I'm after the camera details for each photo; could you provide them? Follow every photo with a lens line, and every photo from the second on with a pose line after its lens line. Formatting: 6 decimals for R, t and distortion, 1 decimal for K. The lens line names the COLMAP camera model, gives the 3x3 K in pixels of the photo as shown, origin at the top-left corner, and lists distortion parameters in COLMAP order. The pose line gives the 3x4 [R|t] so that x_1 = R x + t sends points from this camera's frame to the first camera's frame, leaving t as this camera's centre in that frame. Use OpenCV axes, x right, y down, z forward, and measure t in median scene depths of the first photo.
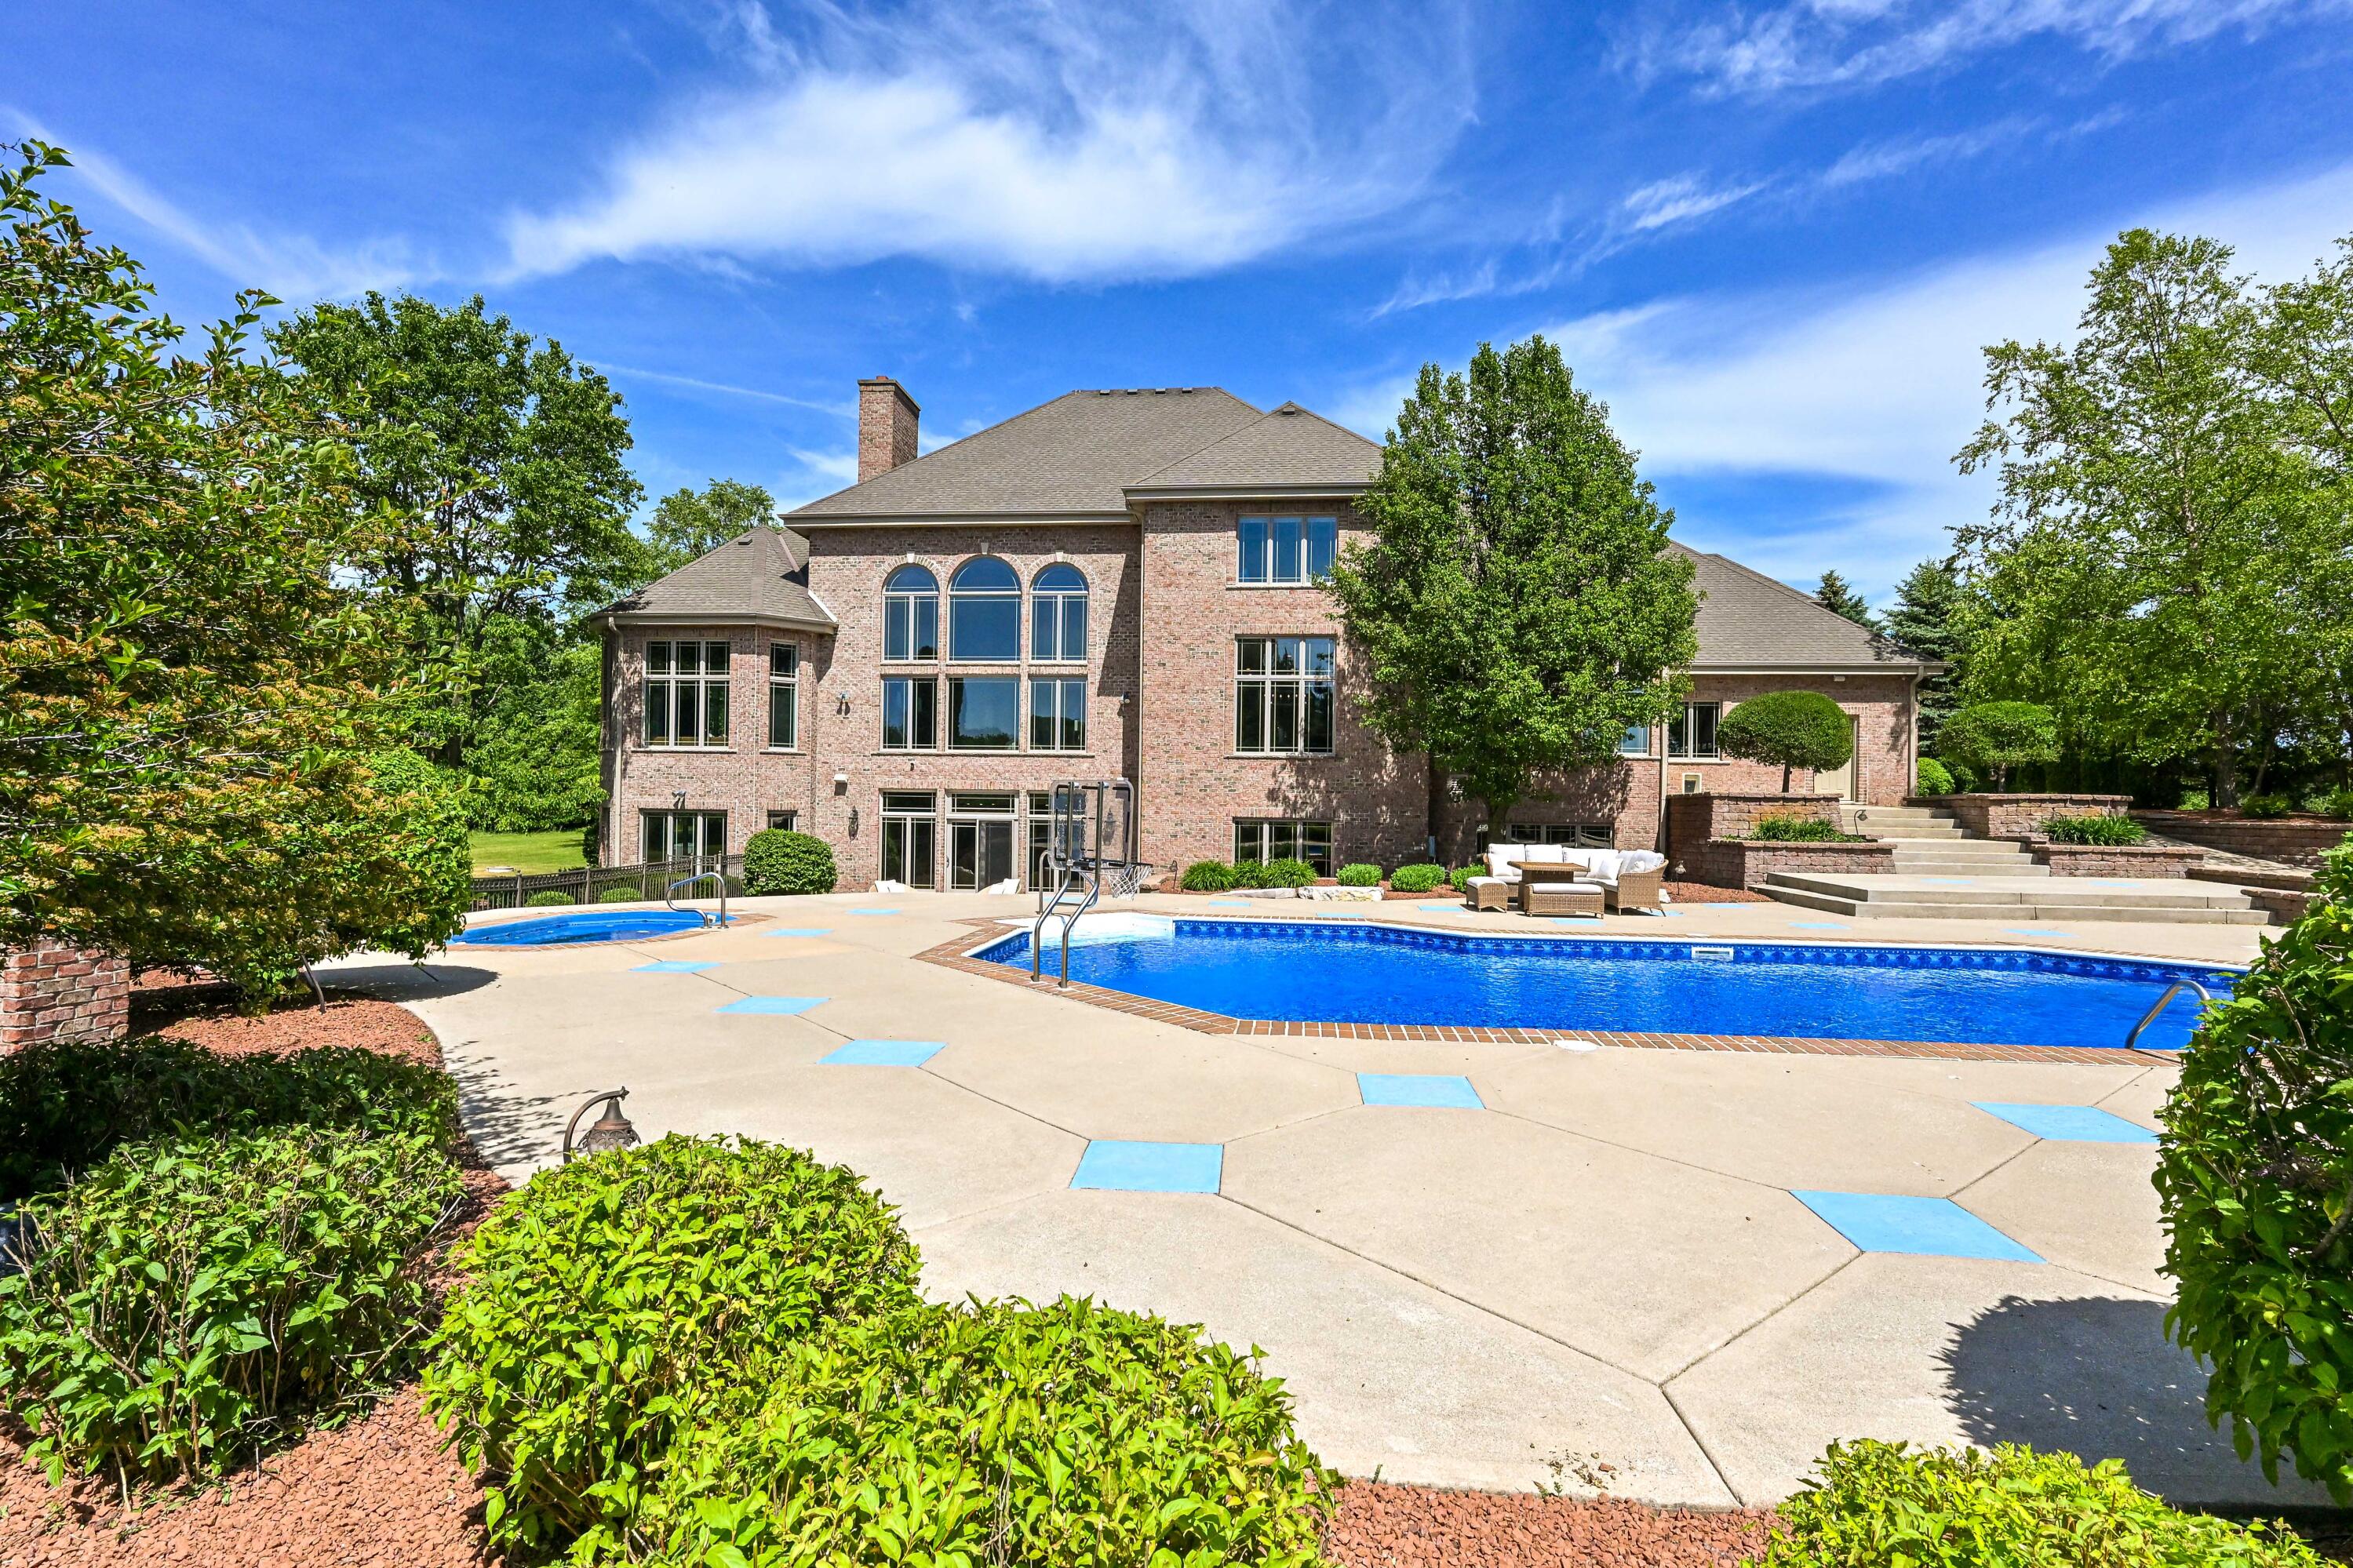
lens RADIAL K [[1115.8, 0, 1184.6], [0, 1115.8, 800.4], [0, 0, 1]] dist [-0.001938, 0.000665]
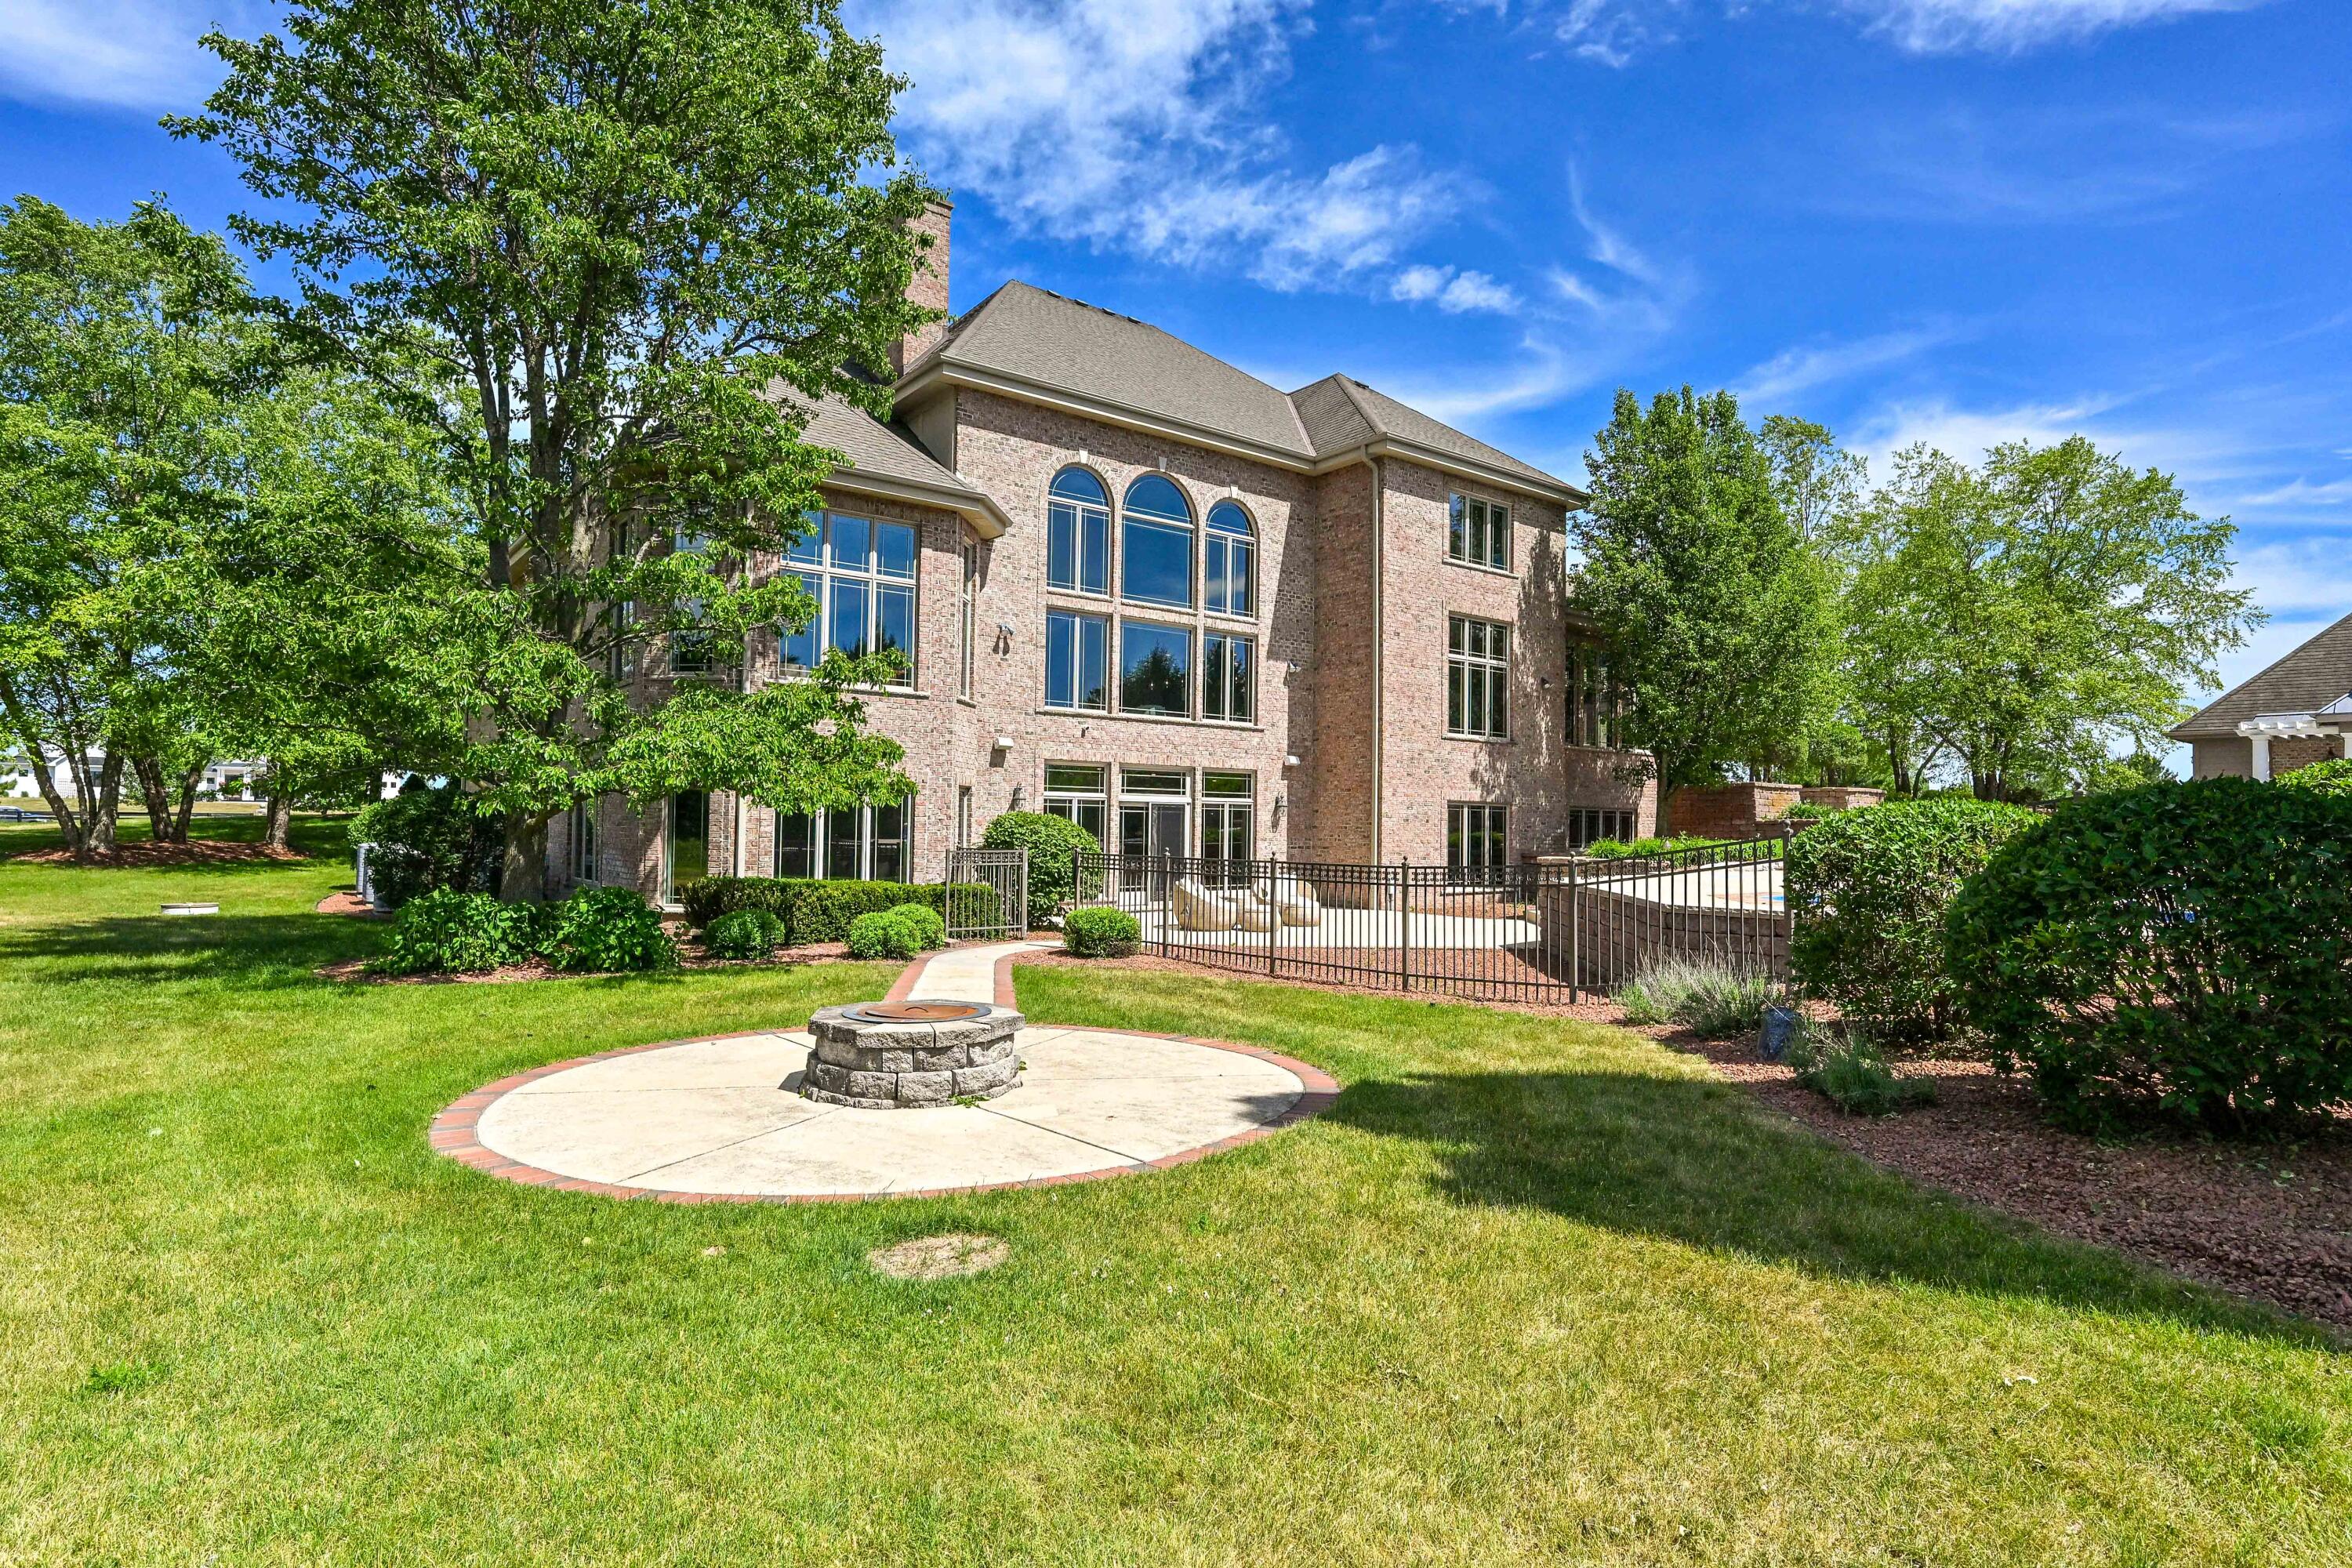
lens RADIAL K [[1201.2, 0, 1152.5], [0, 1201.2, 784.6], [0, 0, 1]] dist [0.000750, 0.000248]
pose [[0.735533, 0.019162, 0.677218, -0.774635], [-0.004097, 0.999707, -0.023837, 0.024774], [-0.677476, 0.014758, 0.735397, 0.379610]]
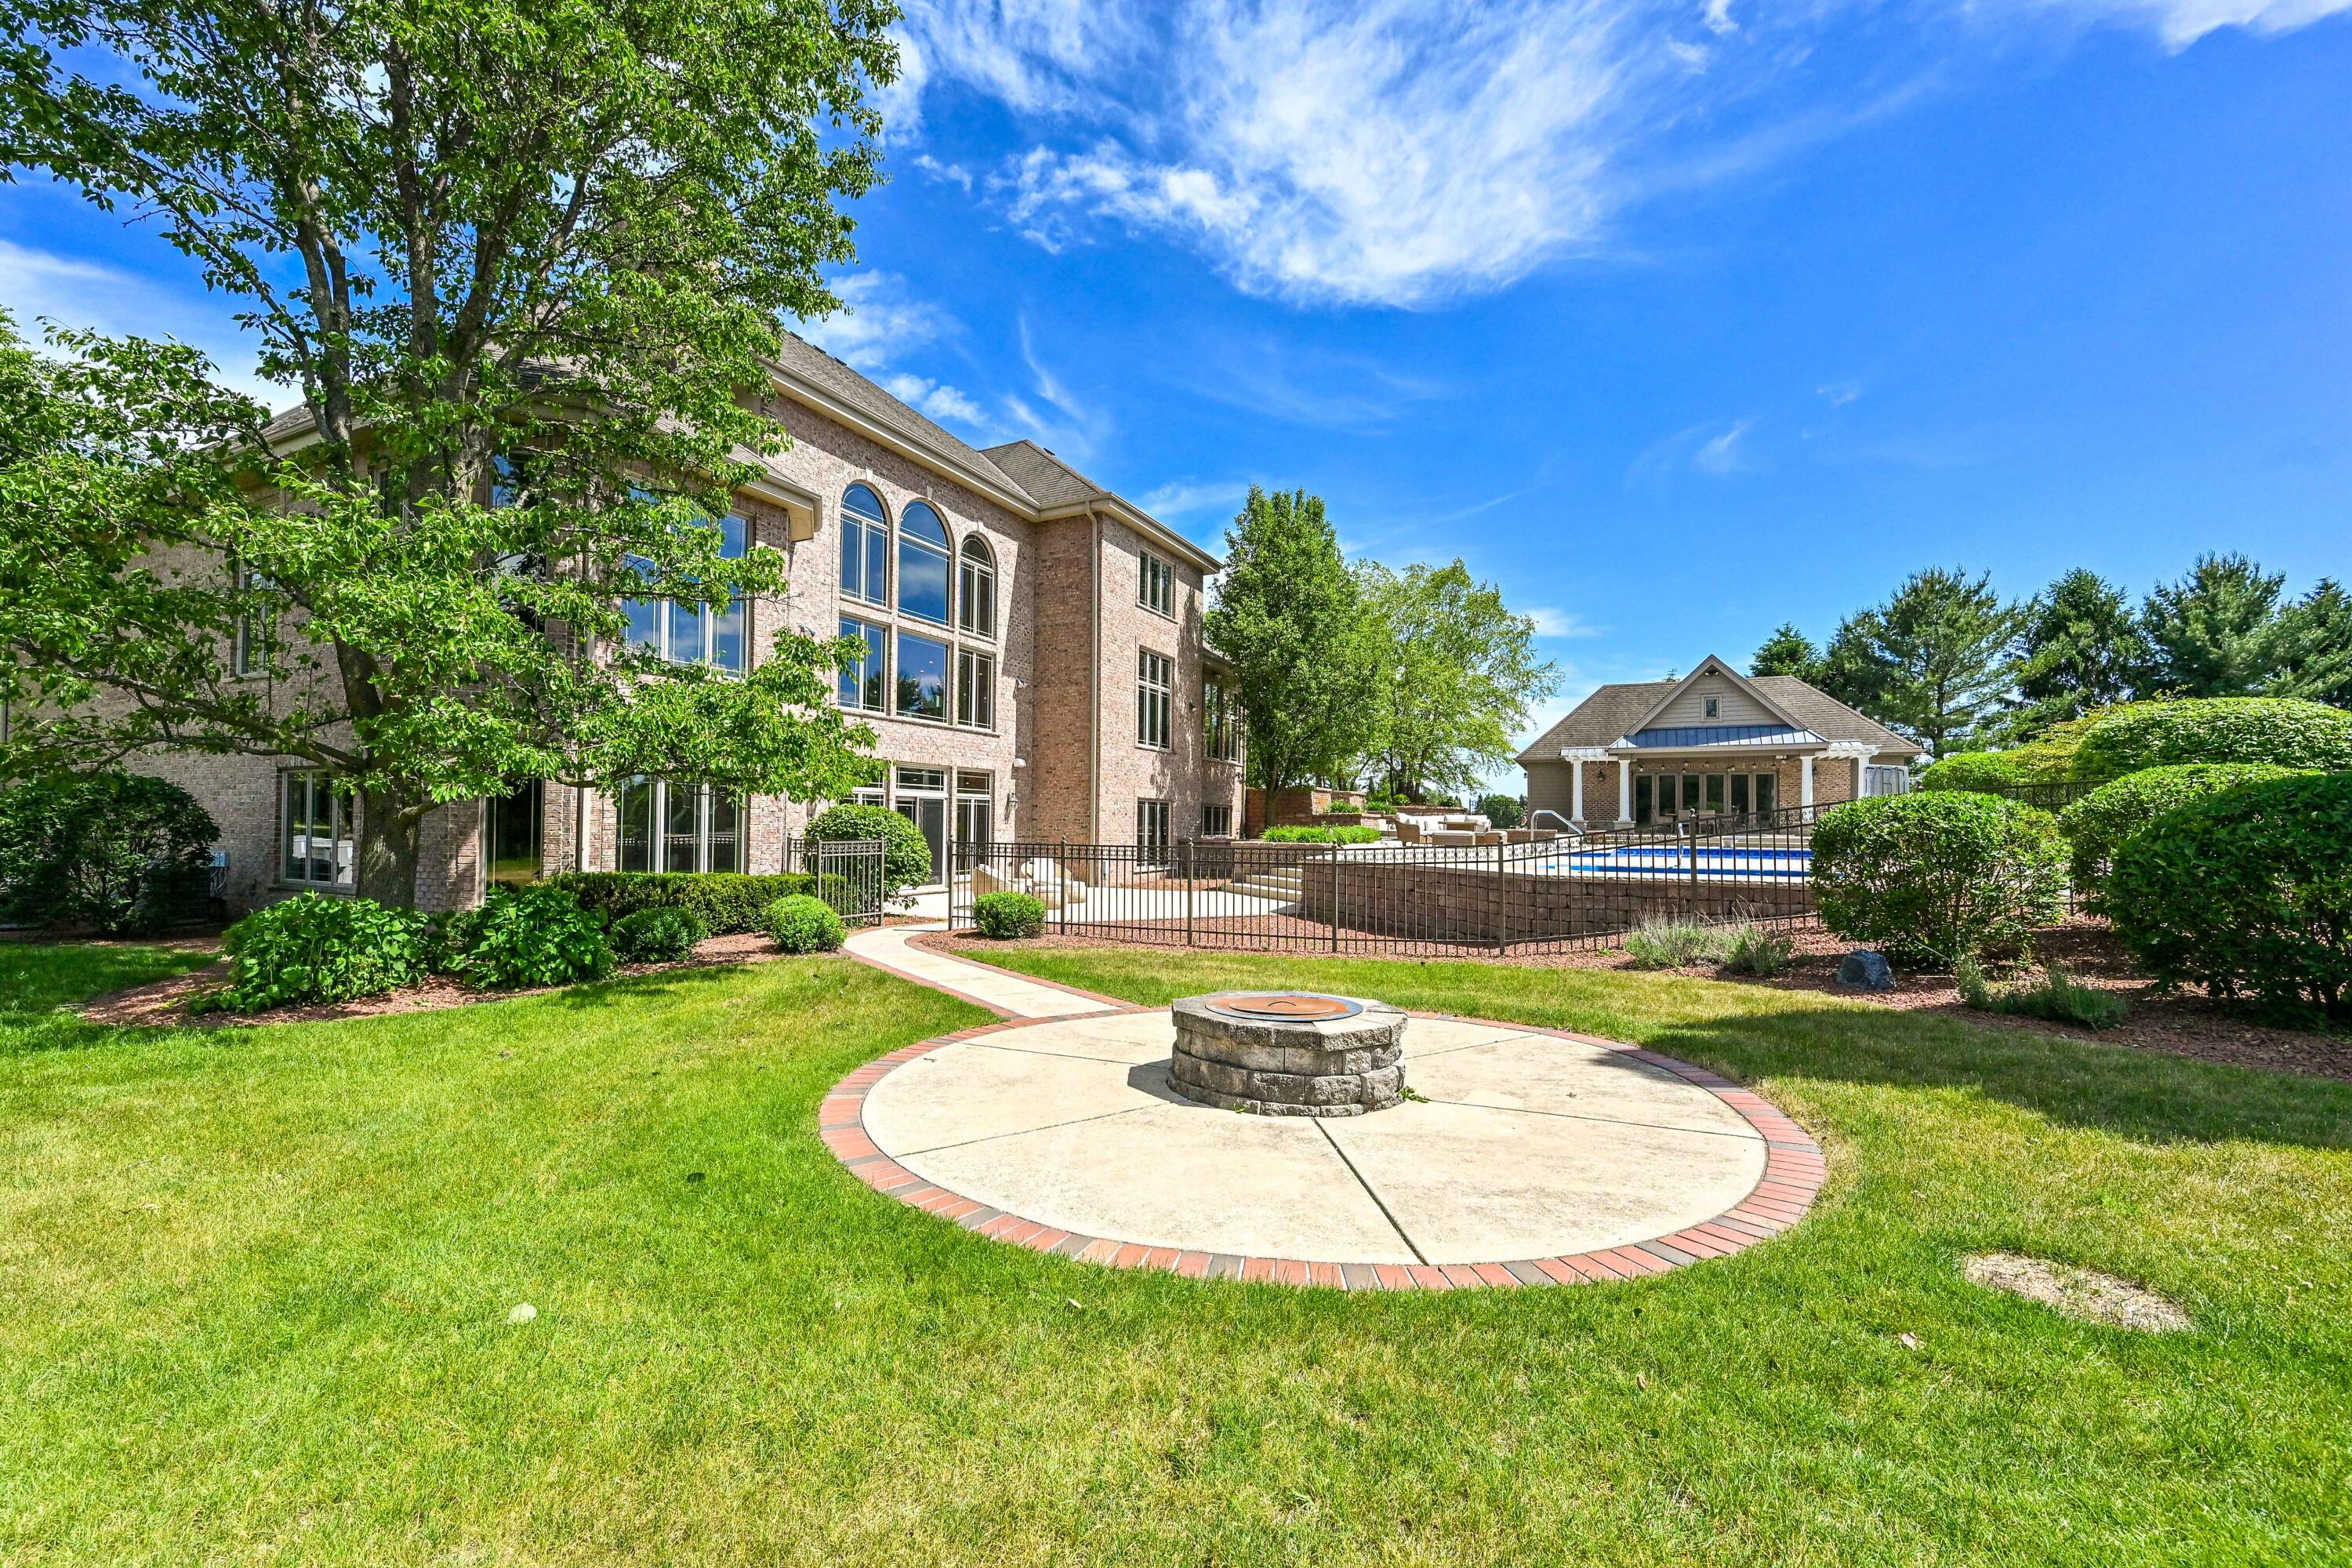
lens RADIAL K [[956.0, 0, 1114.6], [0, 956.0, 805.5], [0, 0, 1]] dist [0.006781, -0.000036]
pose [[0.392891, 0.008991, 0.919541, -0.833217], [-0.005547, 0.999957, -0.007407, 0.028534], [-0.919568, -0.002191, 0.392924, 0.571065]]
